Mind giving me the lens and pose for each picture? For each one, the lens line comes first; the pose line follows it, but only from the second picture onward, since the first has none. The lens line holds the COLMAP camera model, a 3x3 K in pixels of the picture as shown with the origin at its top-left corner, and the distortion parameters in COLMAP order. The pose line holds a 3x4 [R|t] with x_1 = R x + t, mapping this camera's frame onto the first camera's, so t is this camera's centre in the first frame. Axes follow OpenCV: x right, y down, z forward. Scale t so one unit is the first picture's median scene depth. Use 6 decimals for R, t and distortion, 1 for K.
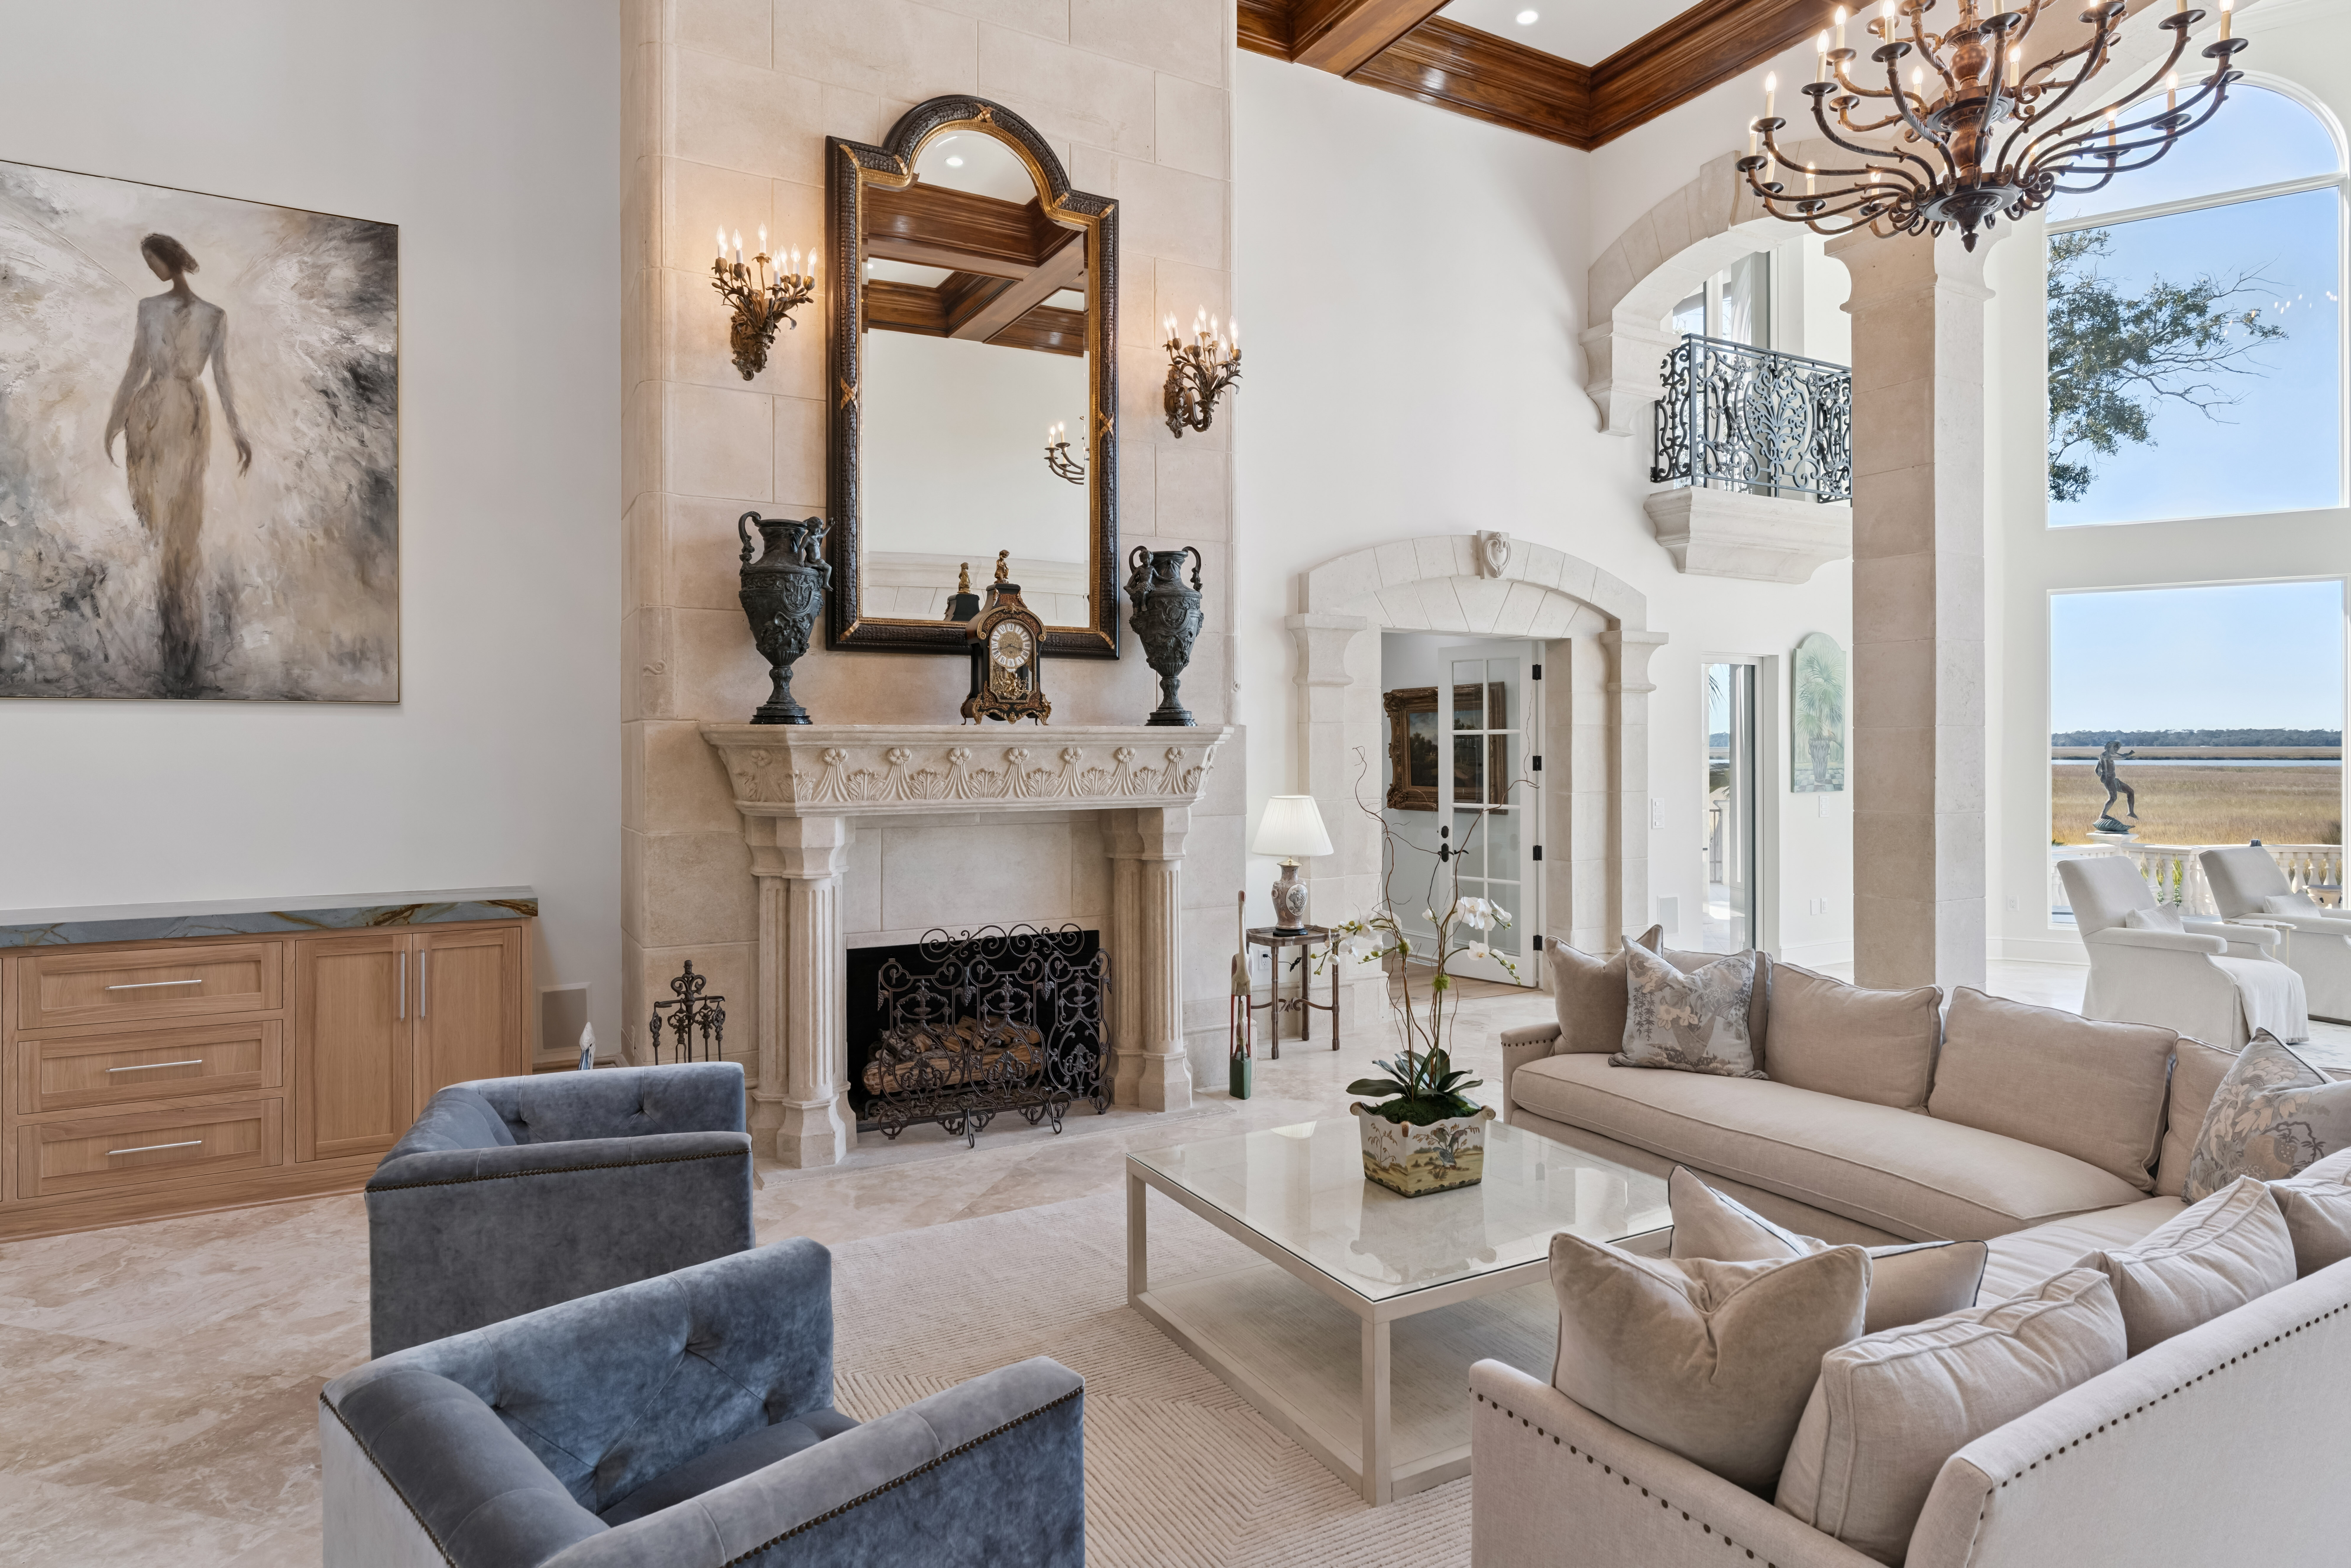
lens RADIAL K [[1324.0, 0, 1168.7], [0, 1324.0, 746.4], [0, 0, 1]] dist [-0.000409, 0.001051]
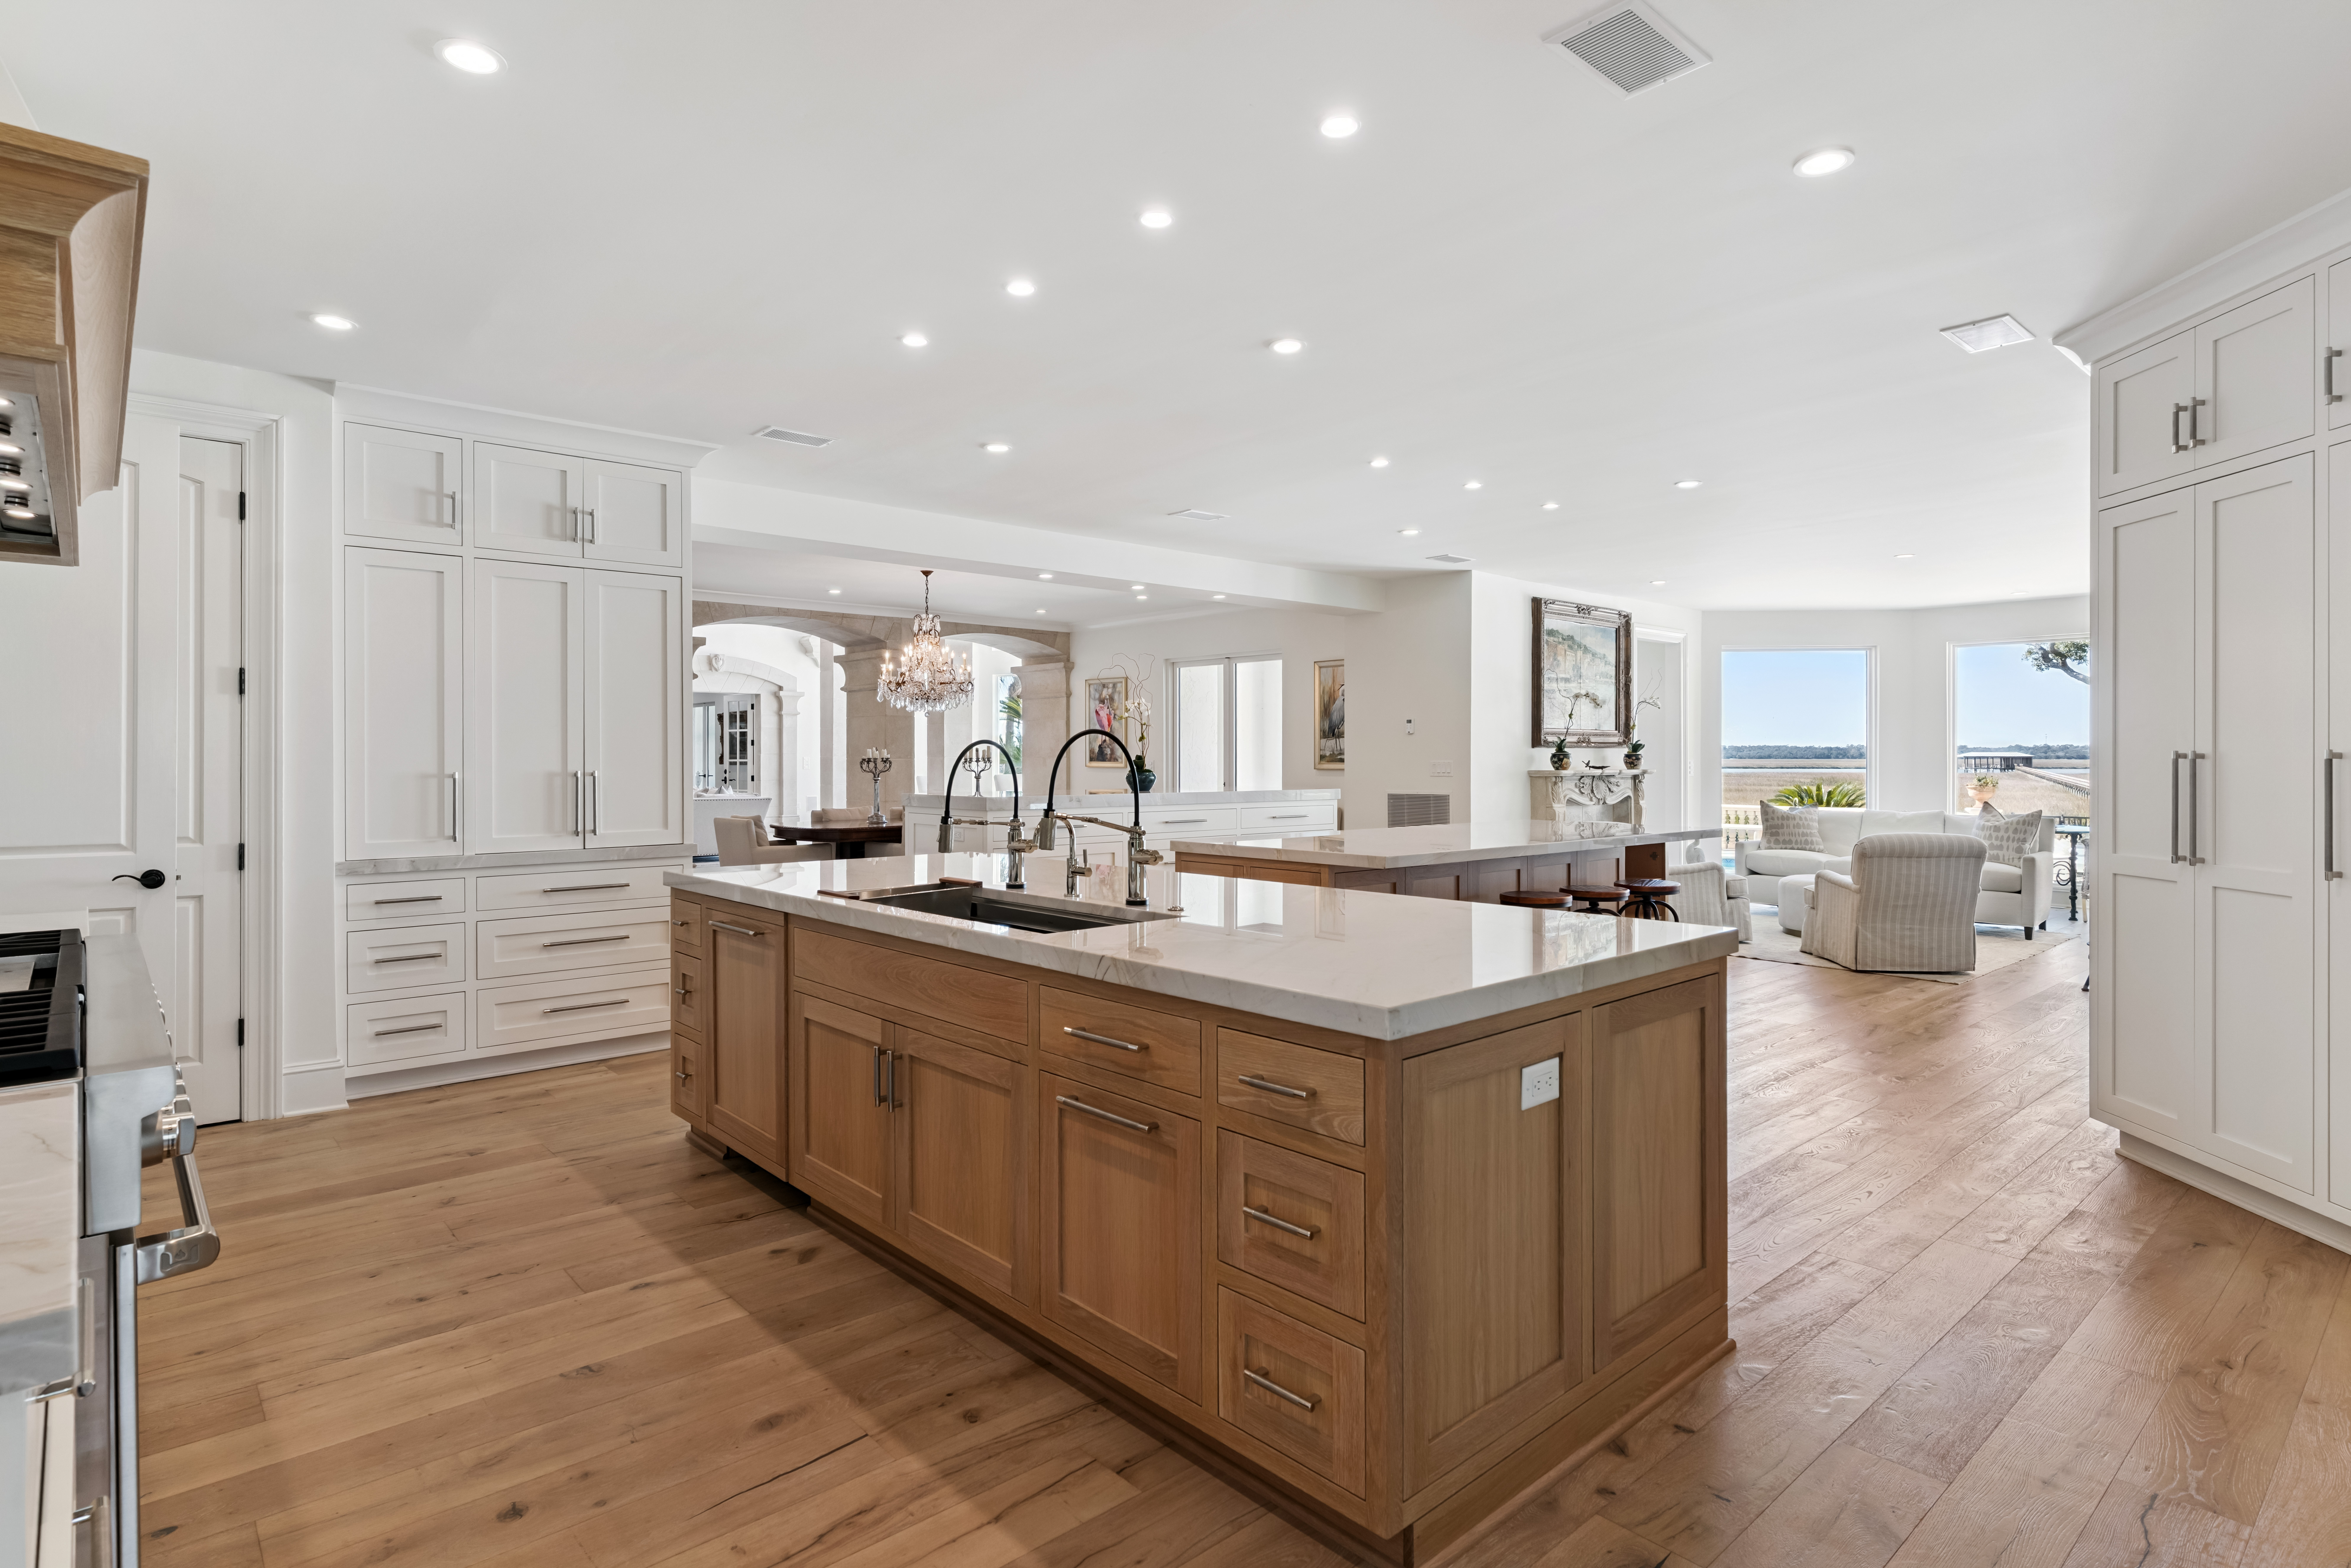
lens RADIAL K [[1195.9, 0, 1166.2], [0, 1195.9, 755.8], [0, 0, 1]] dist [0.001433, -0.001660]
pose [[0.975428, 0.003391, 0.220291, 0.881238], [-0.003328, 0.999994, -0.000660, 0.059891], [-0.220292, -0.000089, 0.975434, -2.280050]]
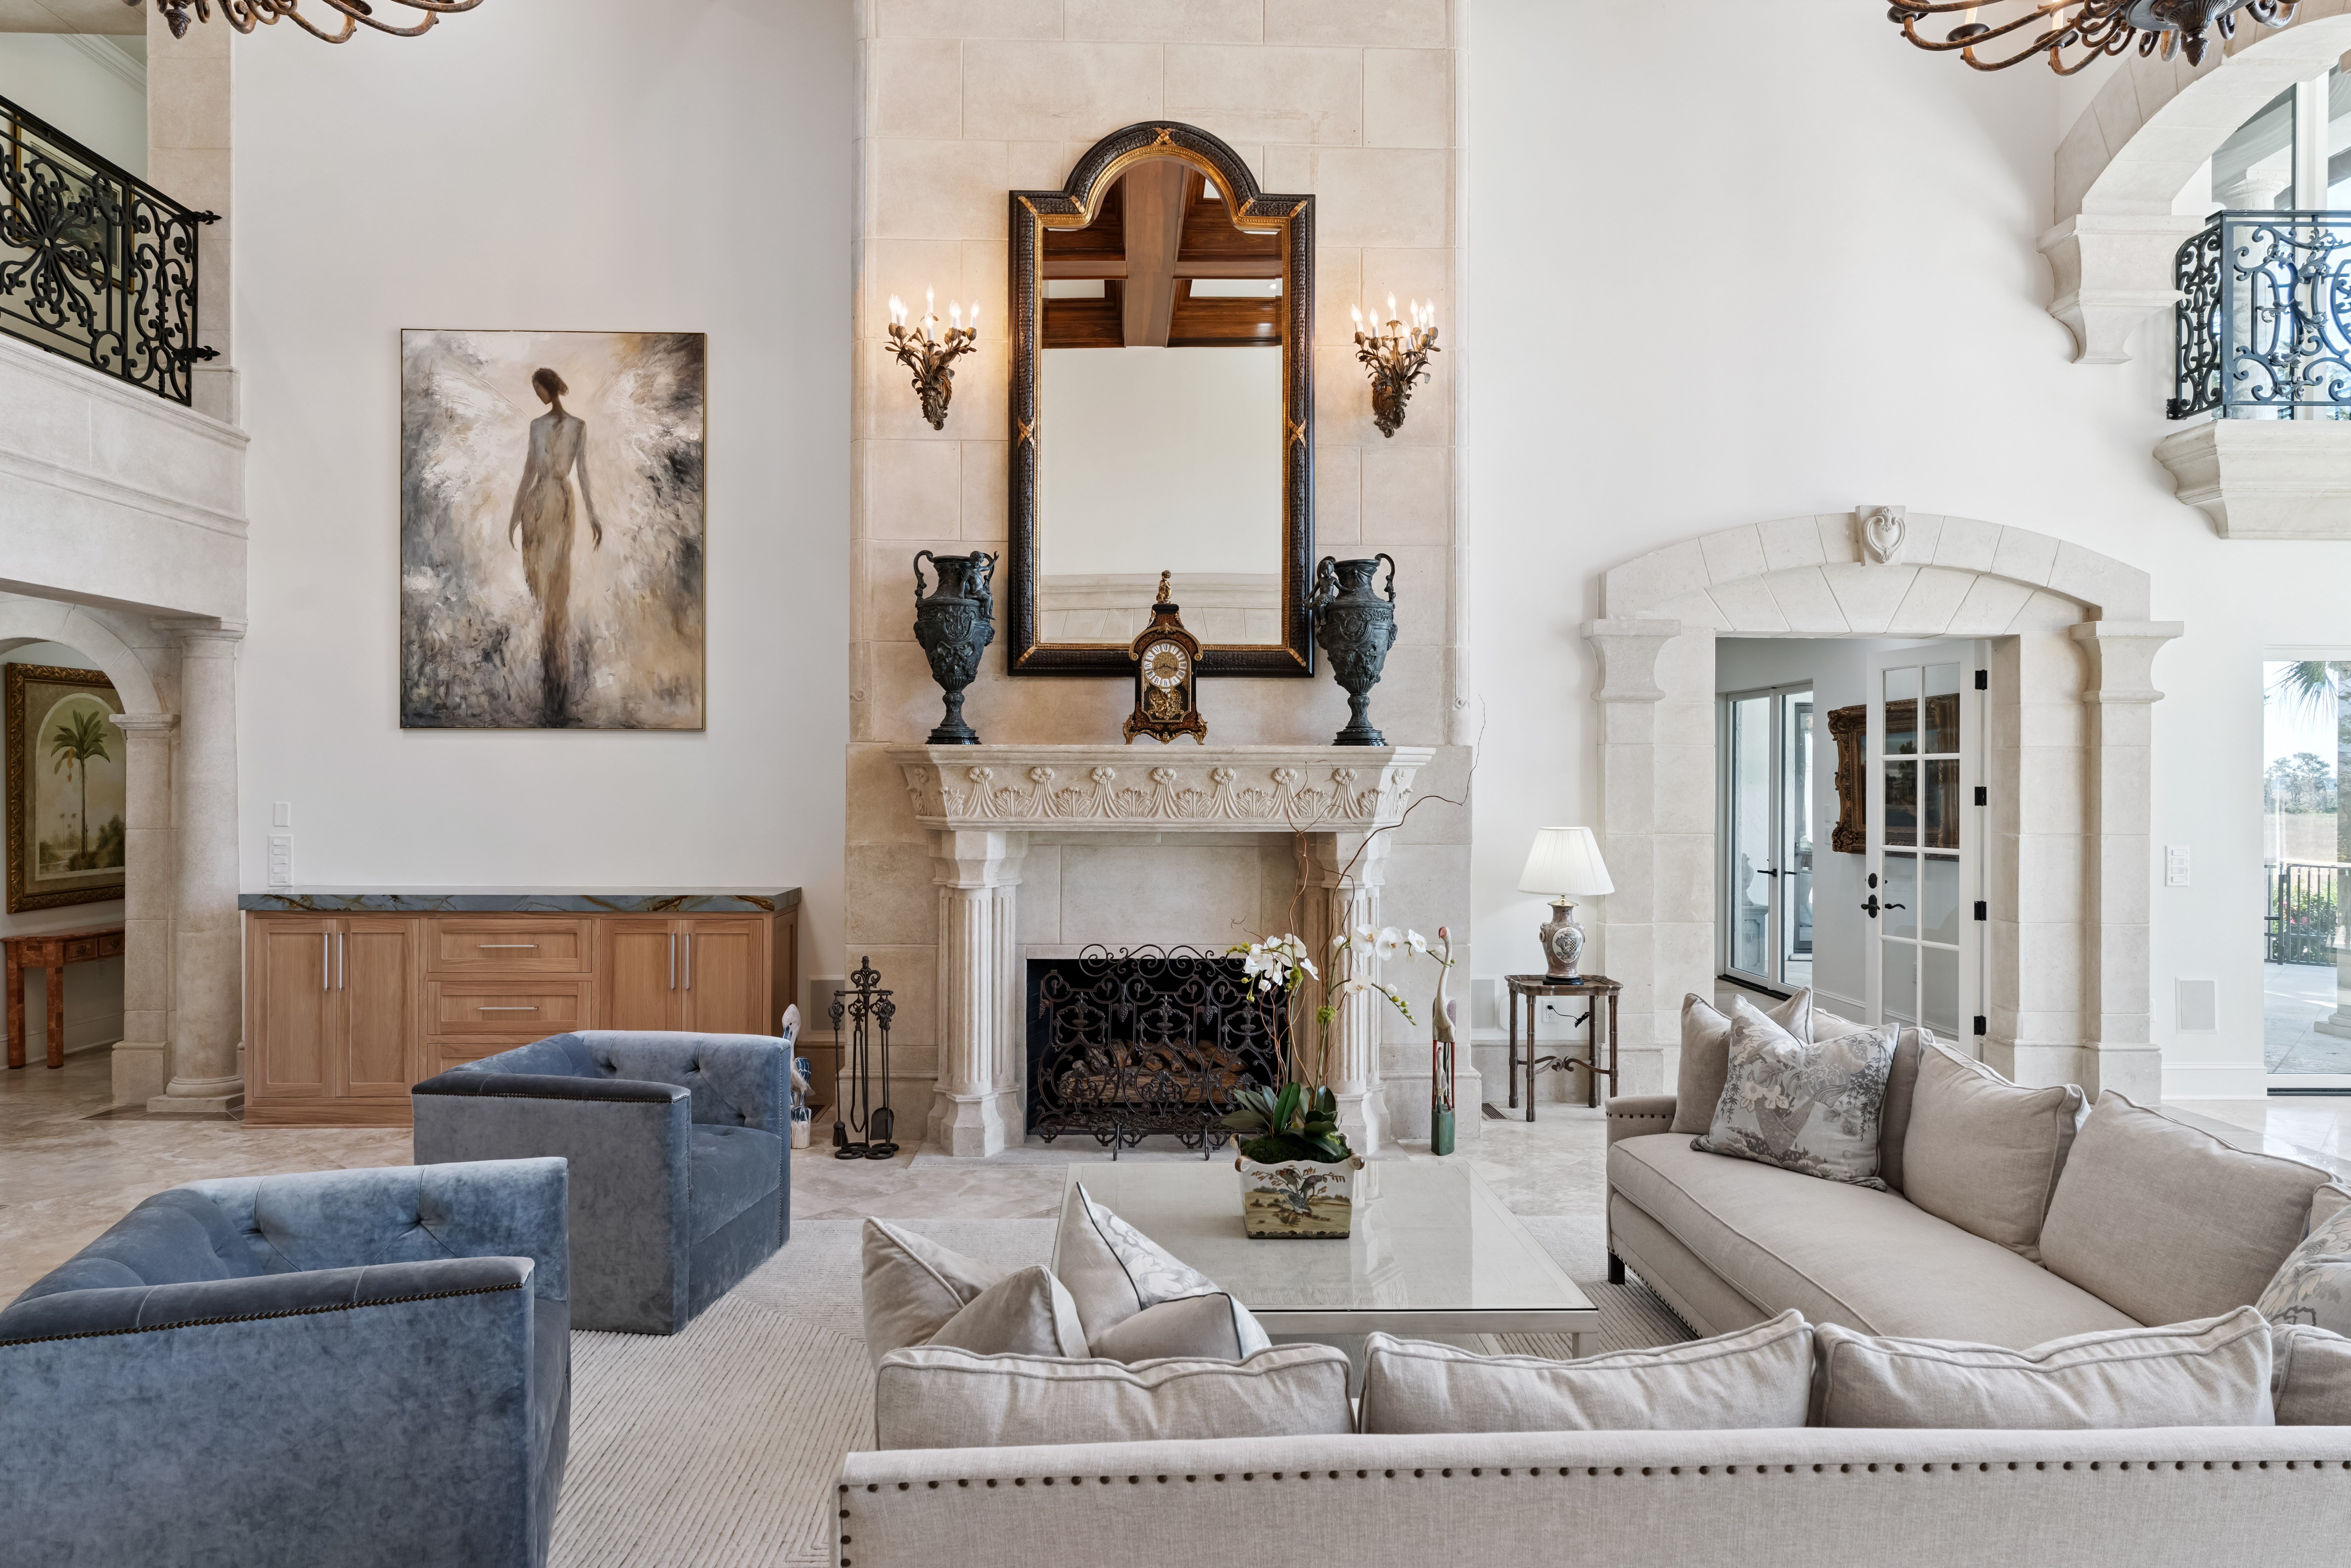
lens RADIAL K [[1407.9, 0, 1148.3], [0, 1407.9, 785.5], [0, 0, 1]] dist [-0.000779, 0.002570]
pose [[0.885118, 0.006617, -0.465320, 0.370017], [-0.006237, 0.999978, 0.002355, 0.012096], [0.465325, 0.000818, 0.885140, 0.054558]]
